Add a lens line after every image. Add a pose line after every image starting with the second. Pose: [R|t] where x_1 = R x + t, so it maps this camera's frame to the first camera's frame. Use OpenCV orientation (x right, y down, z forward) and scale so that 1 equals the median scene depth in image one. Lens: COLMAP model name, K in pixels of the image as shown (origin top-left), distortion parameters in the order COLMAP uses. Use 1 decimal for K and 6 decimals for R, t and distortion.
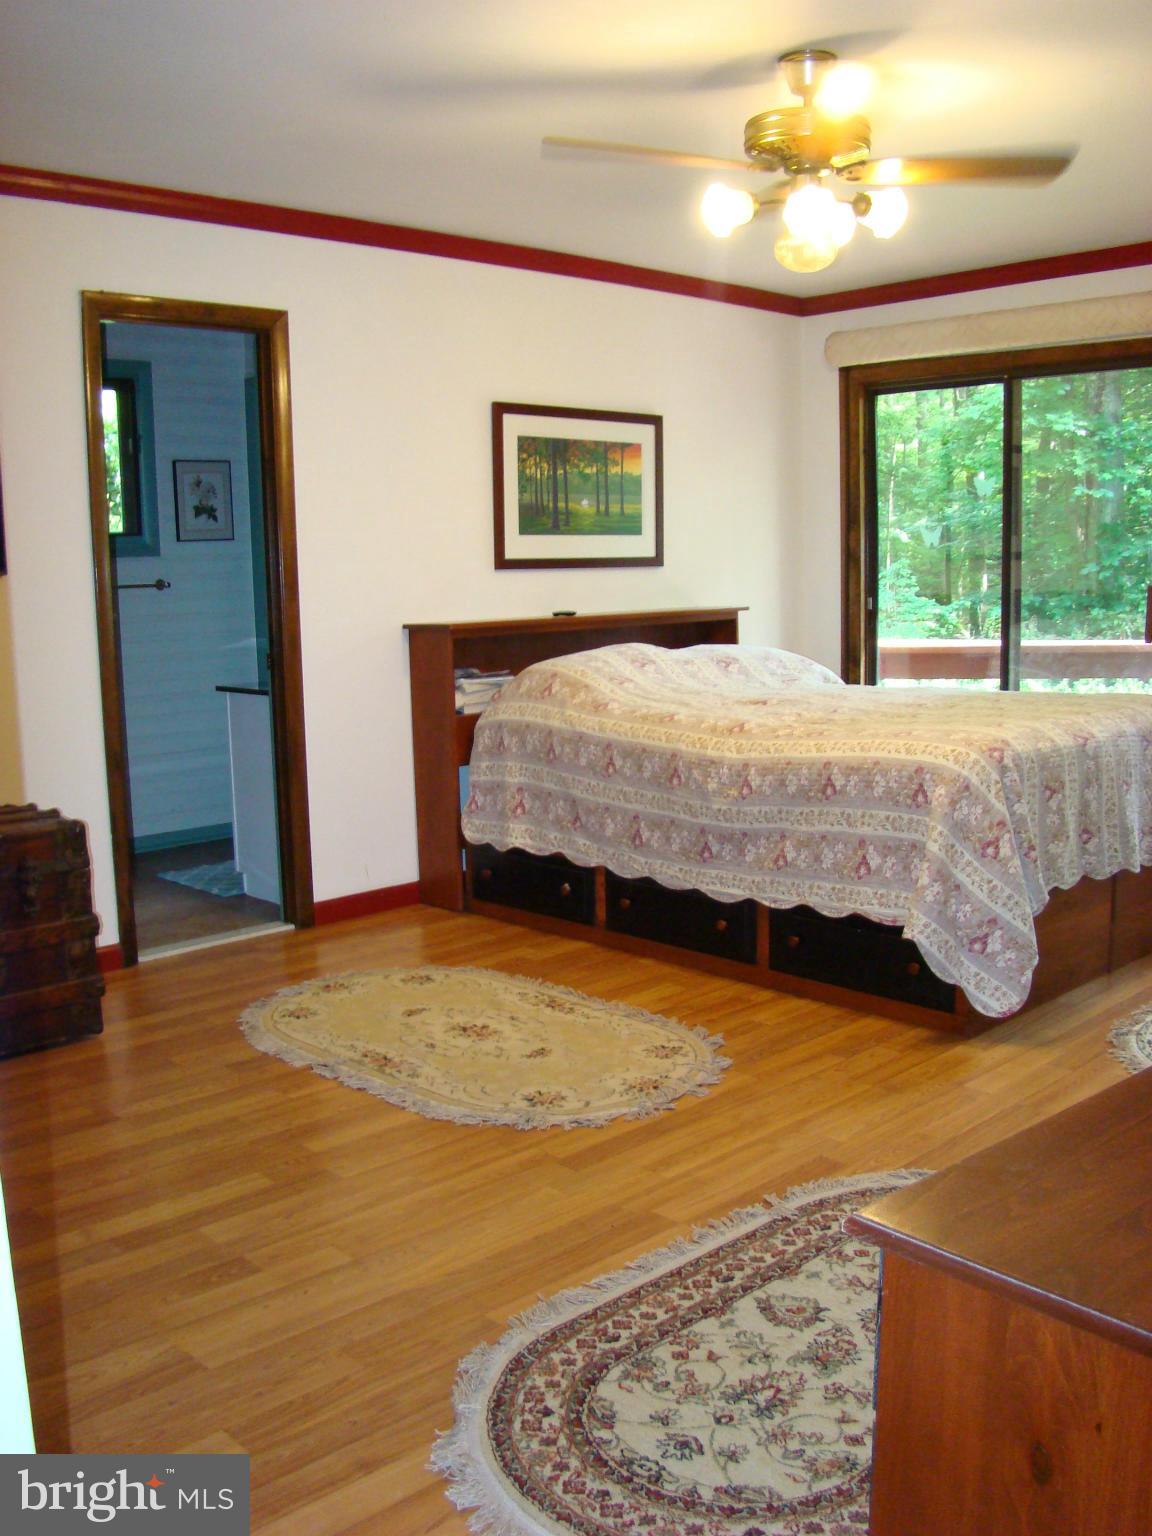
lens RADIAL K [[1454.9, 0, 576.0], [0, 1454.9, 768.0], [0, 0, 1]] dist [-0.178657, 0.152076]
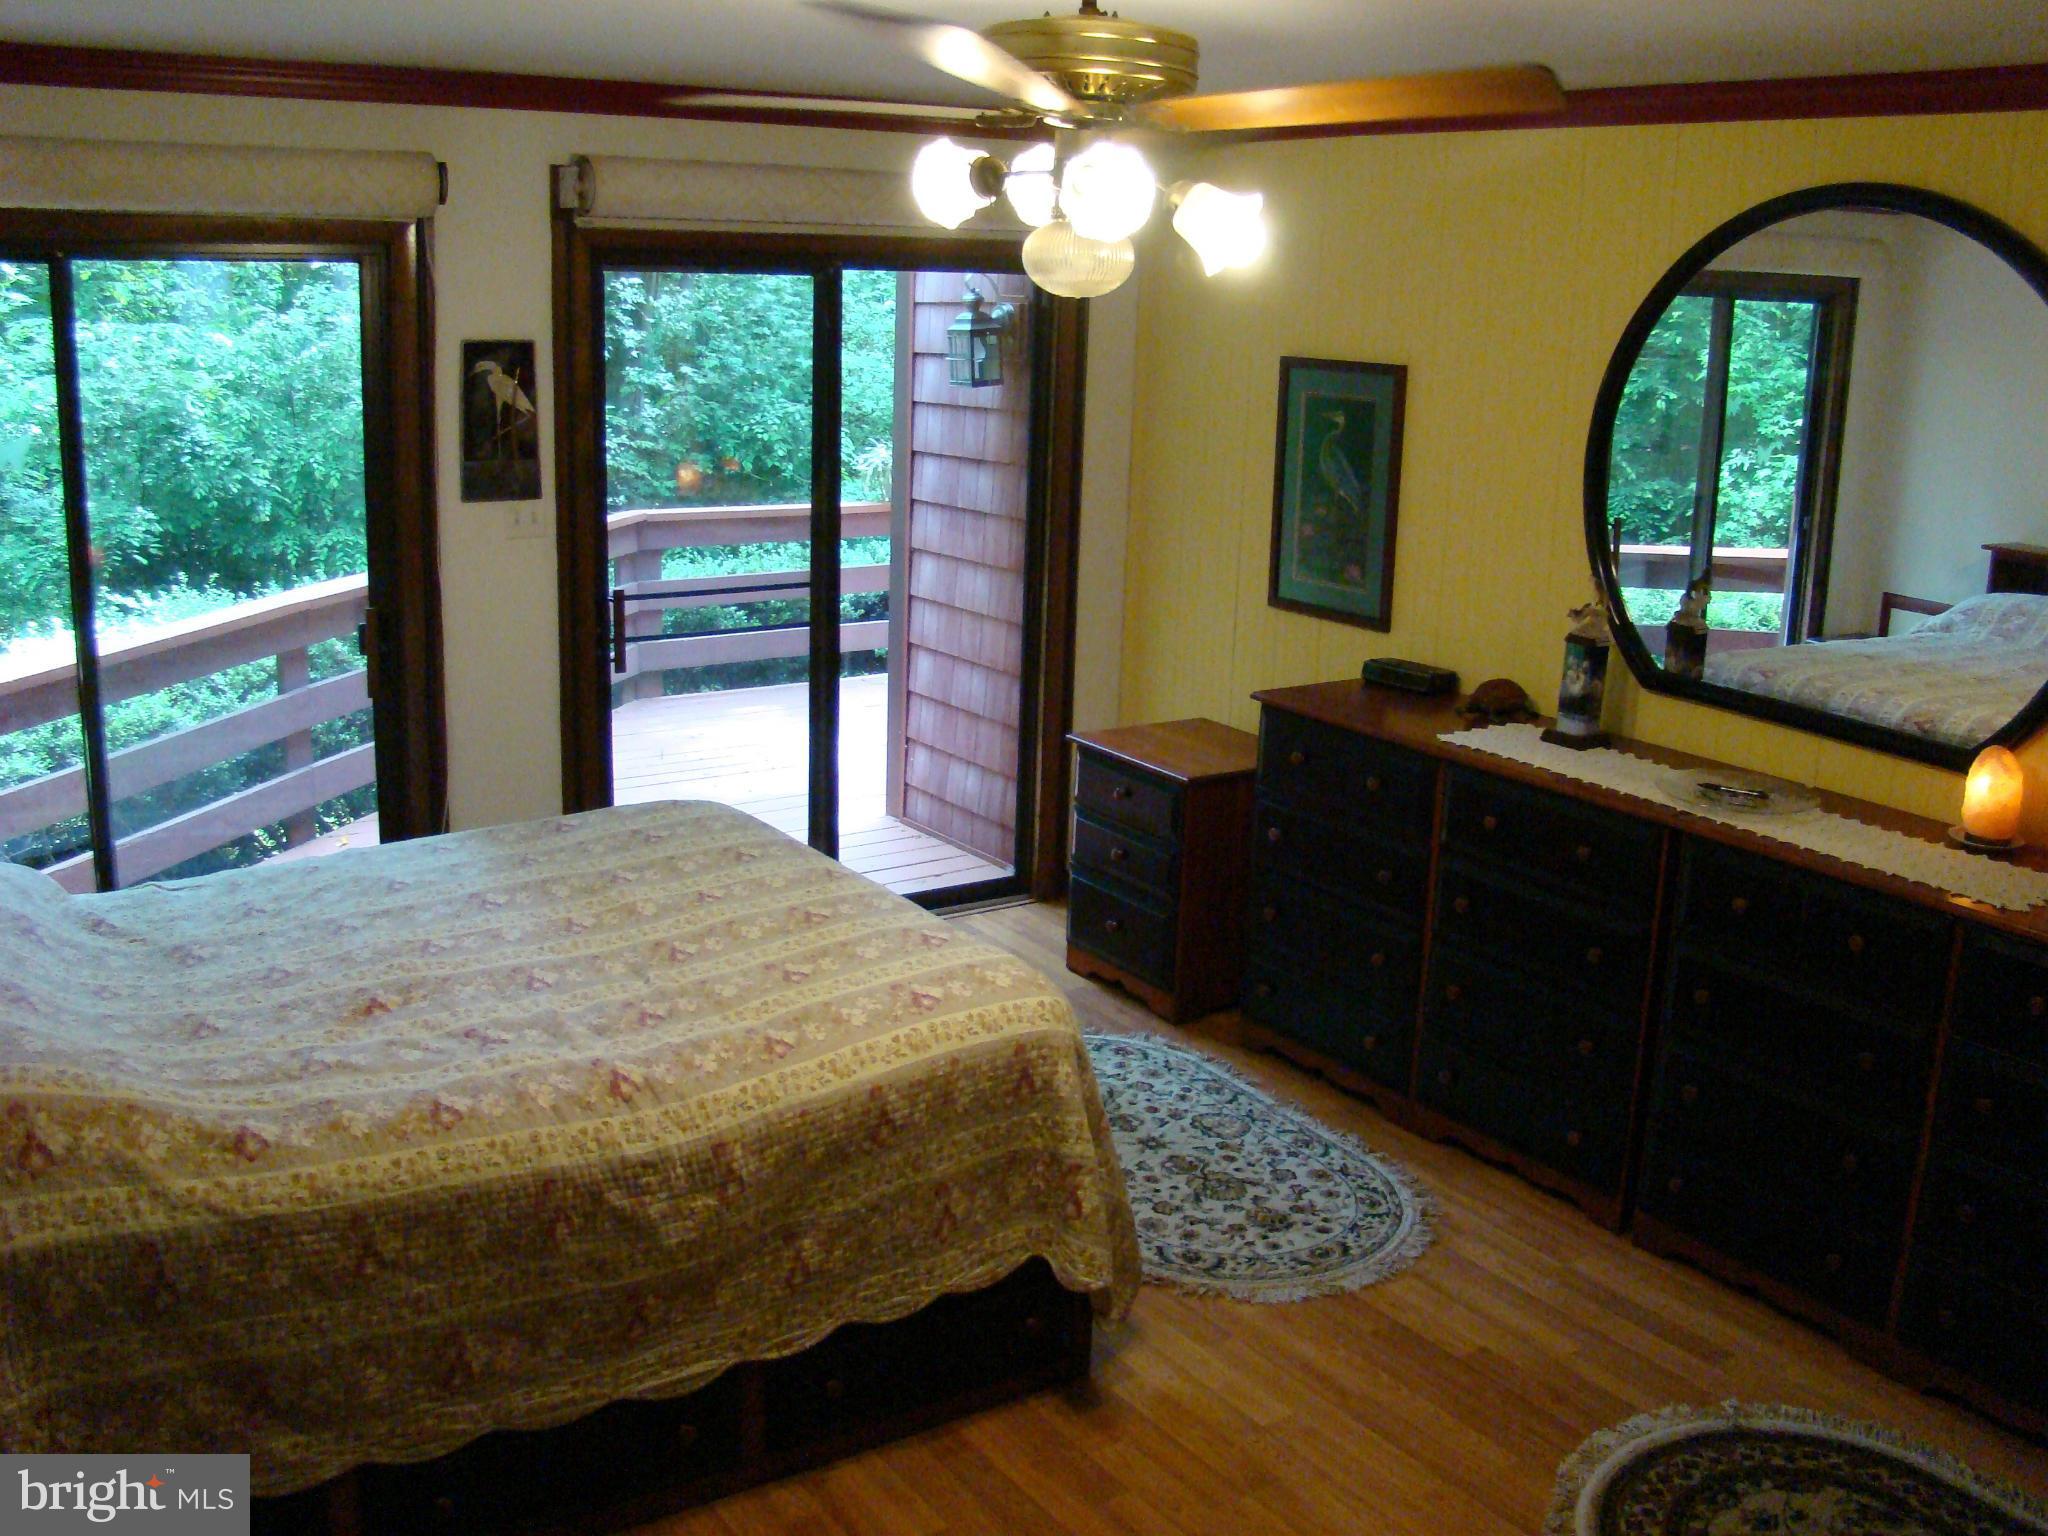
lens RADIAL K [[1916.4, 0, 1028.9], [0, 1916.4, 702.4], [0, 0, 1]] dist [-0.136164, 0.011529]
pose [[0.148297, -0.190643, 0.970393, -0.491009], [0.099801, 0.979119, 0.177105, -0.262233], [-0.983894, 0.070582, 0.164227, 0.718056]]
